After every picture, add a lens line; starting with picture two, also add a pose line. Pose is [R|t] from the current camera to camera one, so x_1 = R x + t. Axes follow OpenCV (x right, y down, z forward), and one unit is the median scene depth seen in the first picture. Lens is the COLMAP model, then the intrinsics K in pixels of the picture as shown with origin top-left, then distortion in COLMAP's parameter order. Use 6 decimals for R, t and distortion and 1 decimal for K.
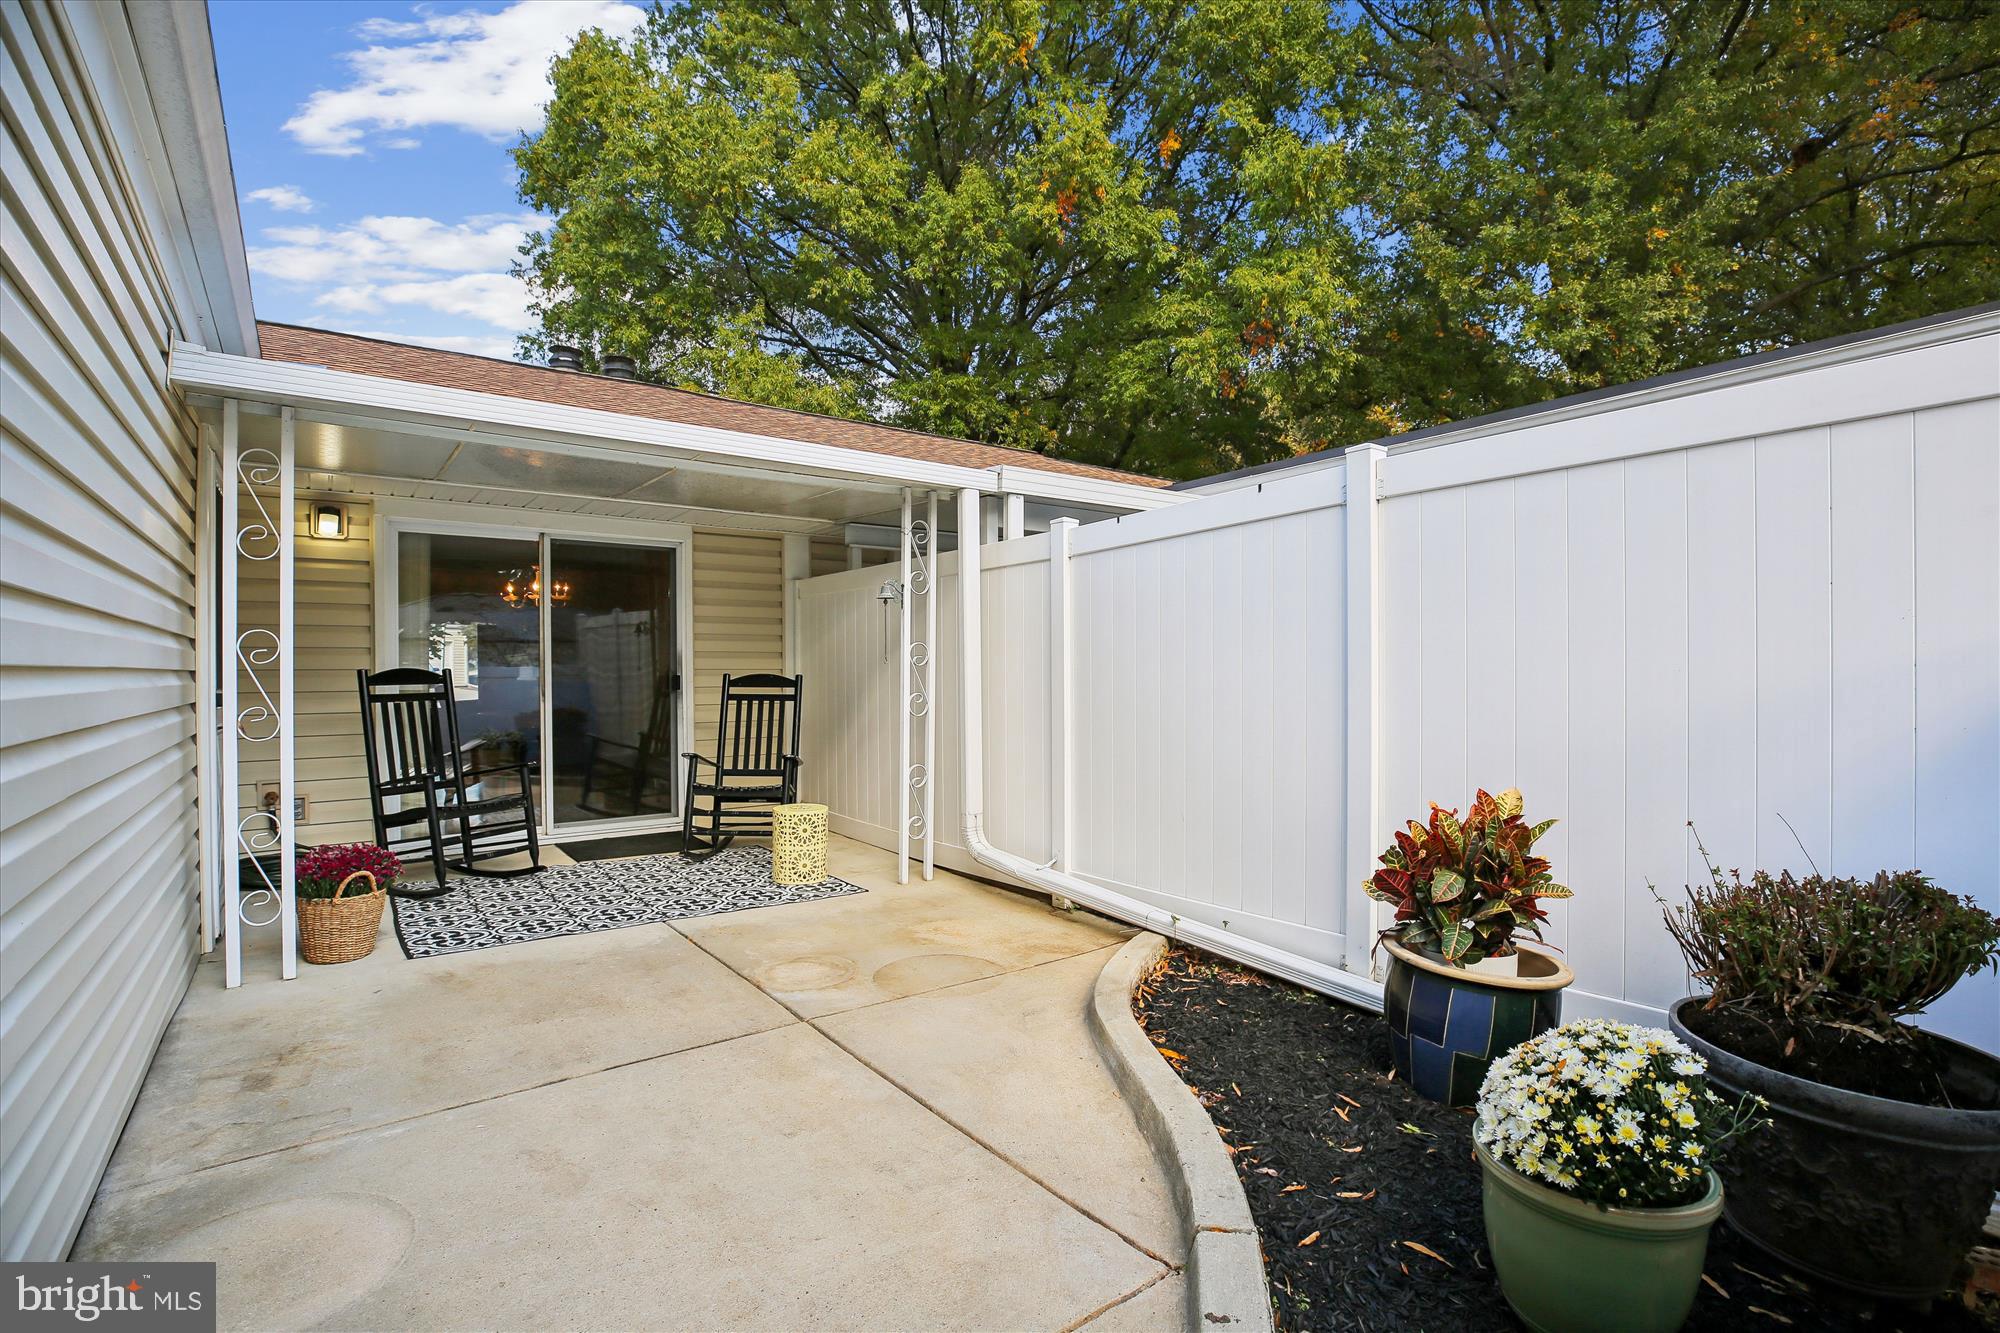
lens RADIAL K [[919.7, 0, 1004.1], [0, 919.7, 667.8], [0, 0, 1]] dist [-0.046376, 0.018870]
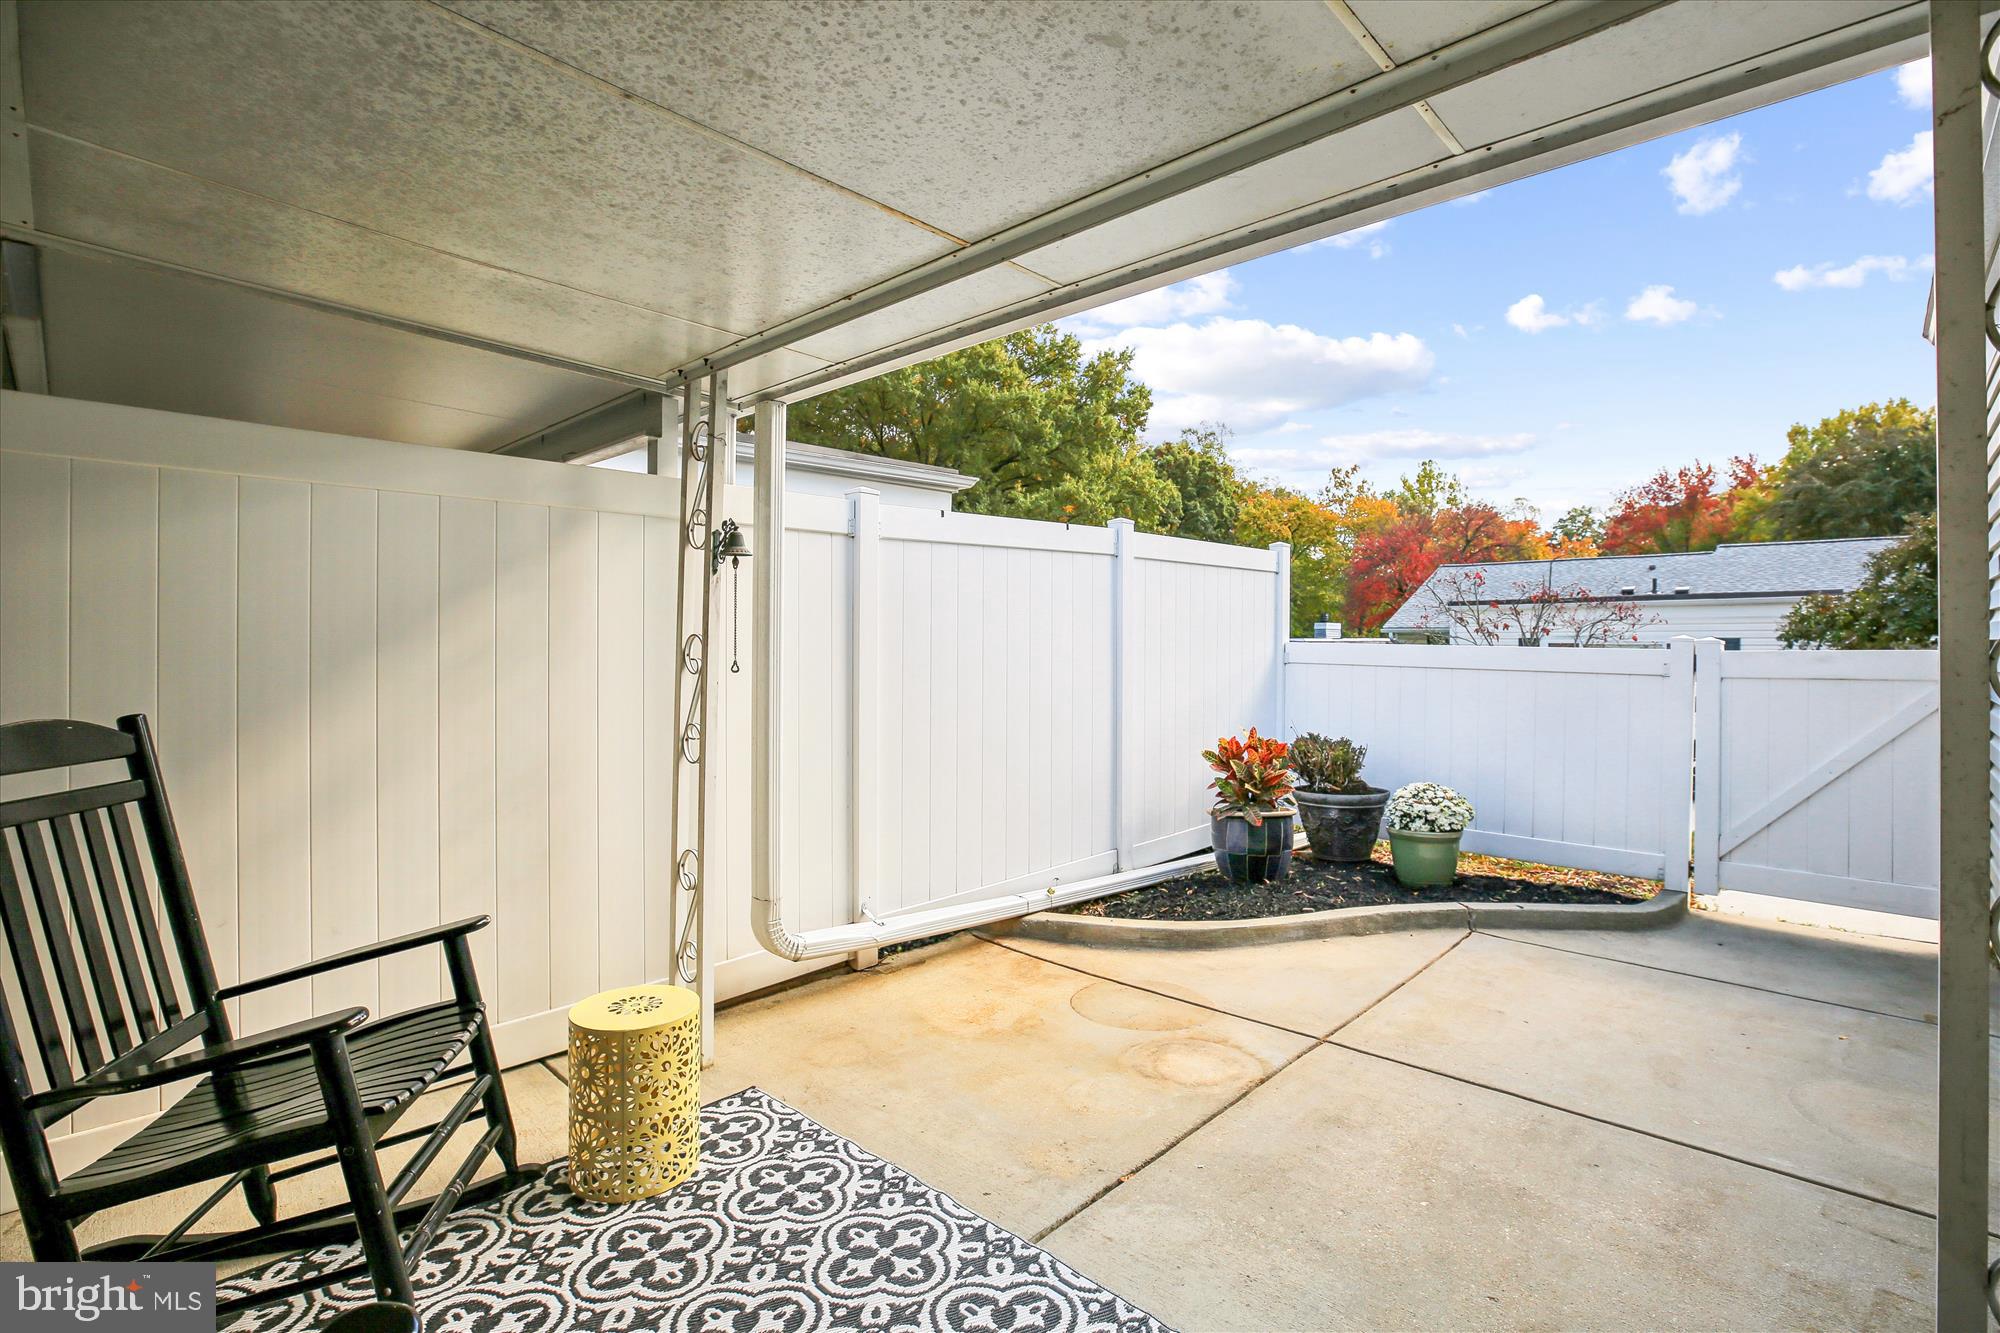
lens RADIAL K [[923.3, 0, 1006.0], [0, 923.3, 643.5], [0, 0, 1]] dist [-0.057755, 0.016152]
pose [[-0.148576, 0.005363, 0.988886, -0.989987], [-0.001007, 0.999984, -0.005575, -0.027544], [-0.988901, -0.001825, -0.148568, 1.297282]]
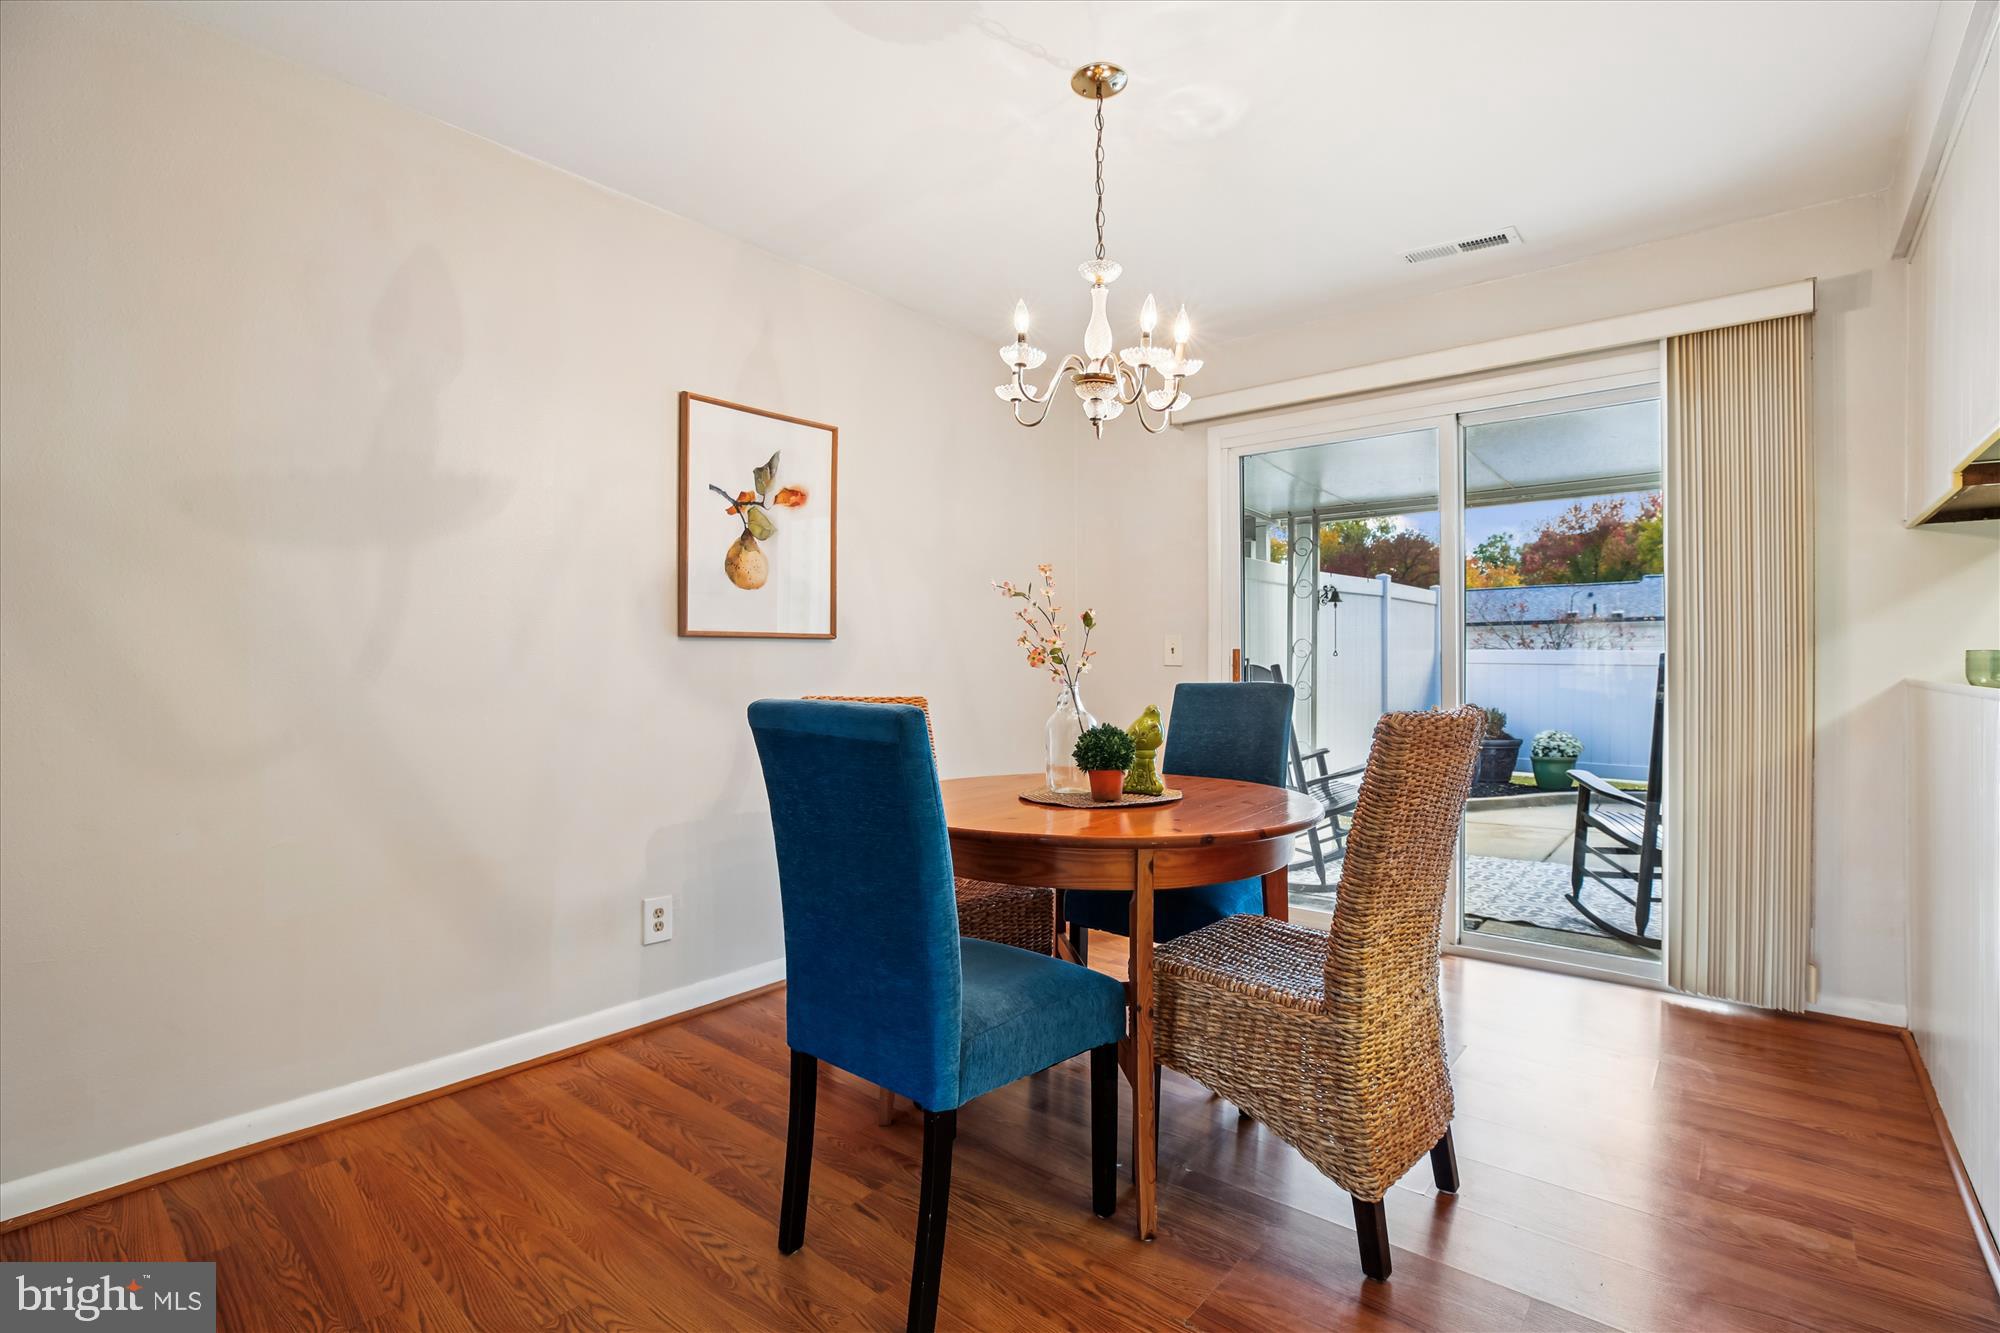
lens RADIAL K [[919.7, 0, 1004.1], [0, 919.7, 667.8], [0, 0, 1]] dist [-0.046376, 0.018870]
pose [[-0.221271, 0.004318, 0.975203, -1.700528], [0.003300, 0.999988, -0.003679, 0.019242], [-0.975207, 0.002404, -0.221282, 2.386869]]
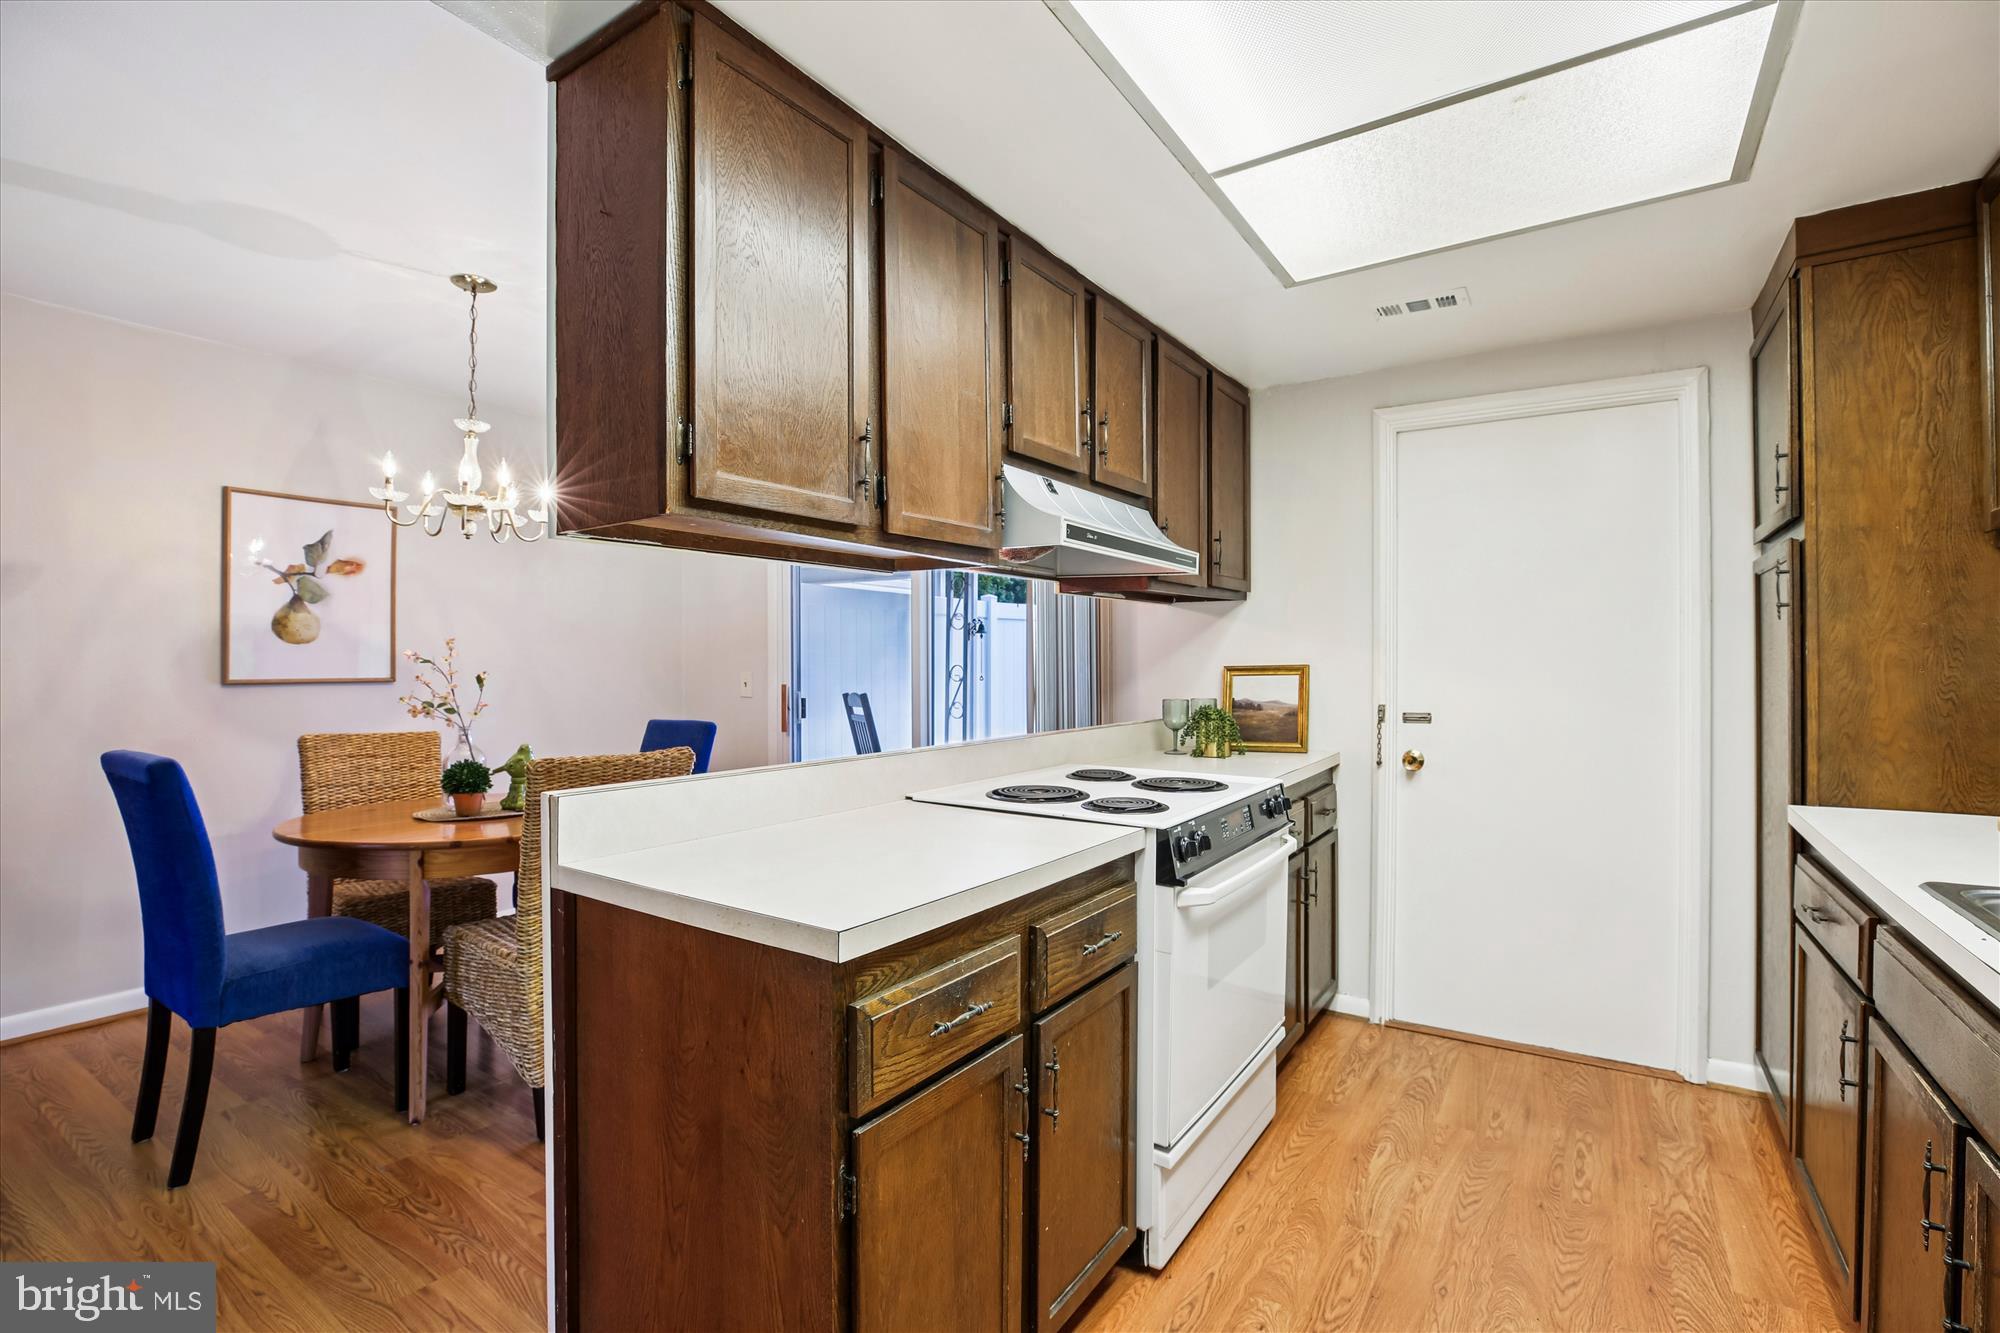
lens RADIAL K [[919.7, 0, 1004.1], [0, 919.7, 667.8], [0, 0, 1]] dist [-0.046376, 0.018870]
pose [[-0.319224, 0.005262, 0.947665, -2.045993], [0.001796, 0.999986, -0.004947, -0.023211], [-0.947677, 0.000123, -0.319229, 1.998624]]
